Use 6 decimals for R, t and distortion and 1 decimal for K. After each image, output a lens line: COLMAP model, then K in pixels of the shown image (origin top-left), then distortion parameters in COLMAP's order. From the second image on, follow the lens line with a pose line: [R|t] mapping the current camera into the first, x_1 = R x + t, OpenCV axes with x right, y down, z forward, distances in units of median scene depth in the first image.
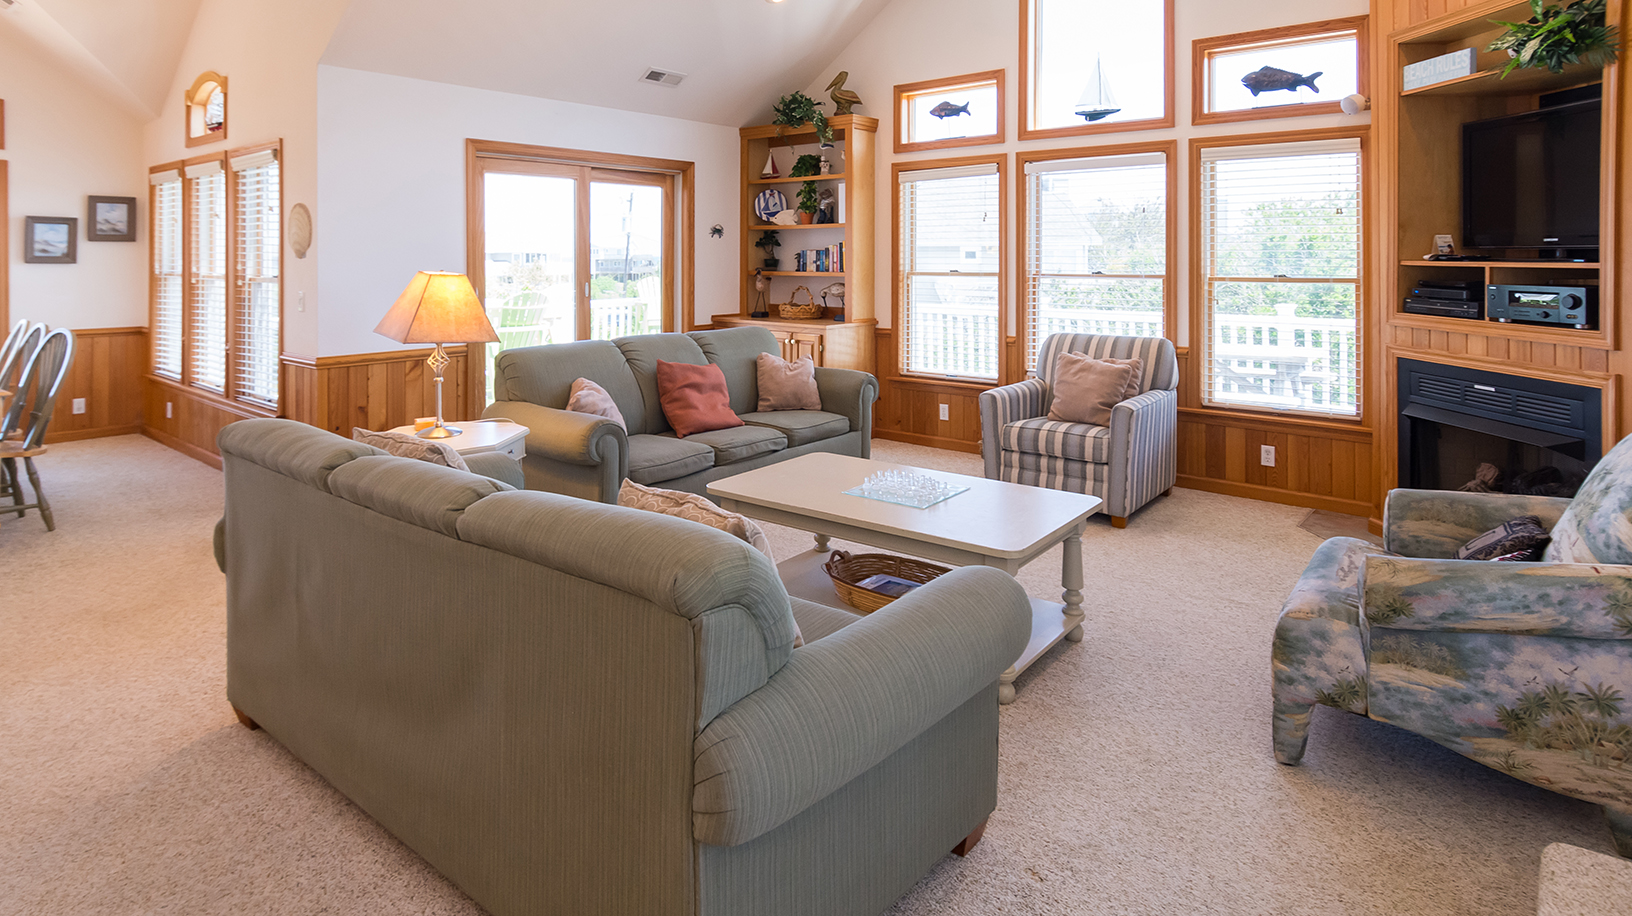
lens RADIAL K [[868.6, 0, 816.0], [0, 868.6, 458.0], [0, 0, 1]] dist [0.000407, -0.000344]
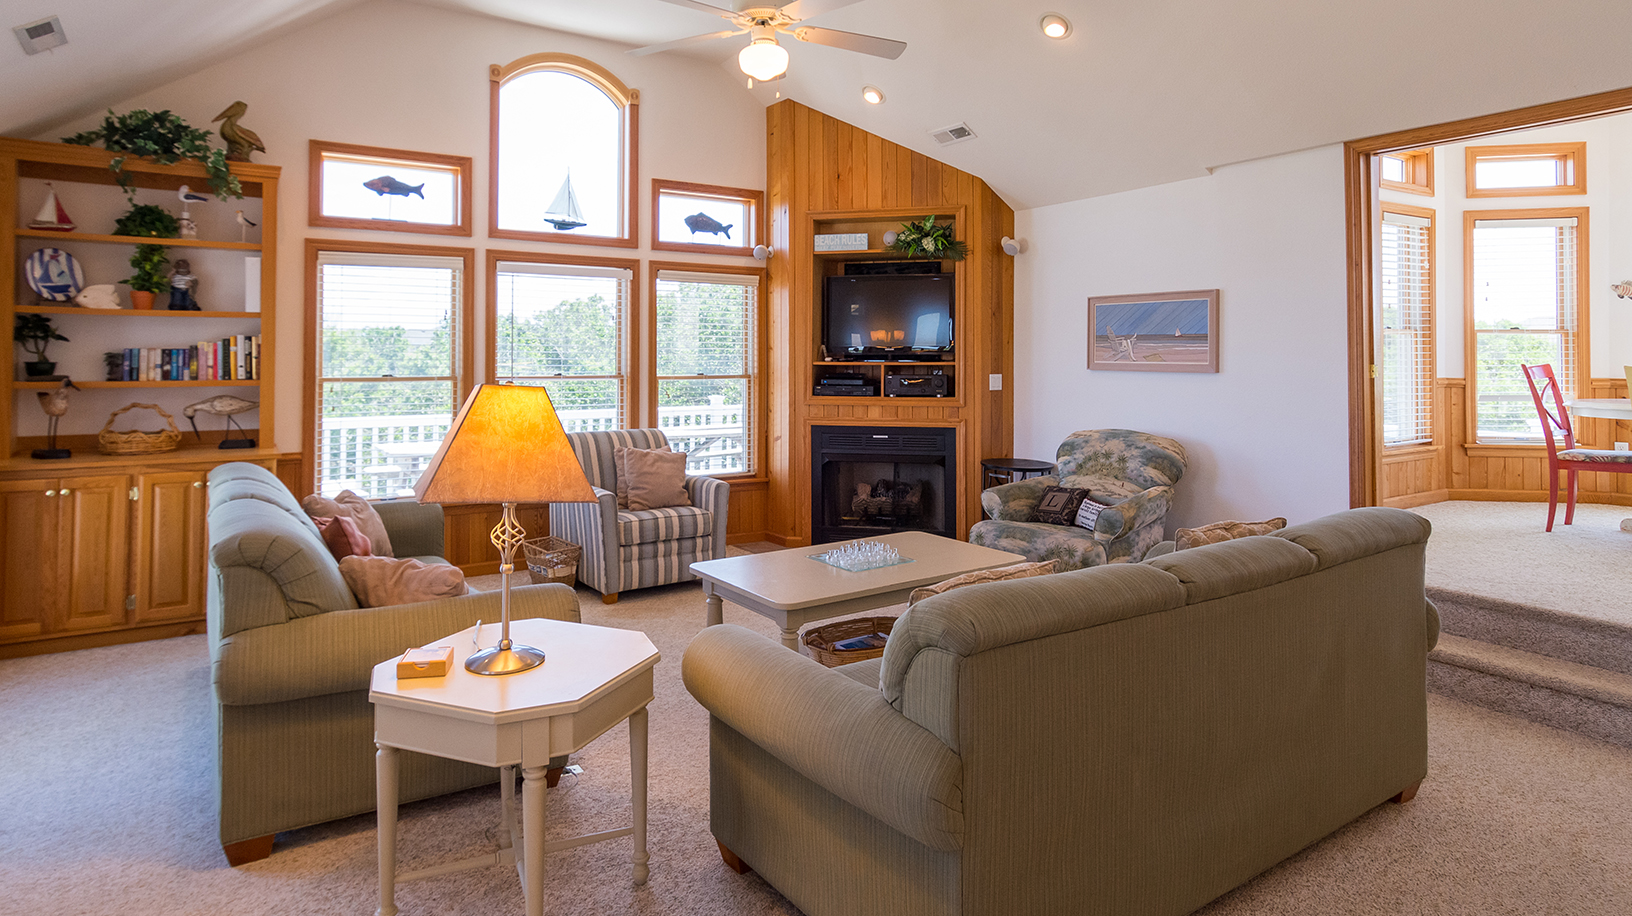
lens RADIAL K [[858.3, 0, 811.5], [0, 858.3, 541.9], [0, 0, 1]] dist [0.017725, -0.000741]
pose [[0.312821, -0.200675, 0.928371, -0.589349], [0.215127, 0.966995, 0.136536, -0.094170], [-0.925129, 0.157006, 0.345667, 0.392384]]
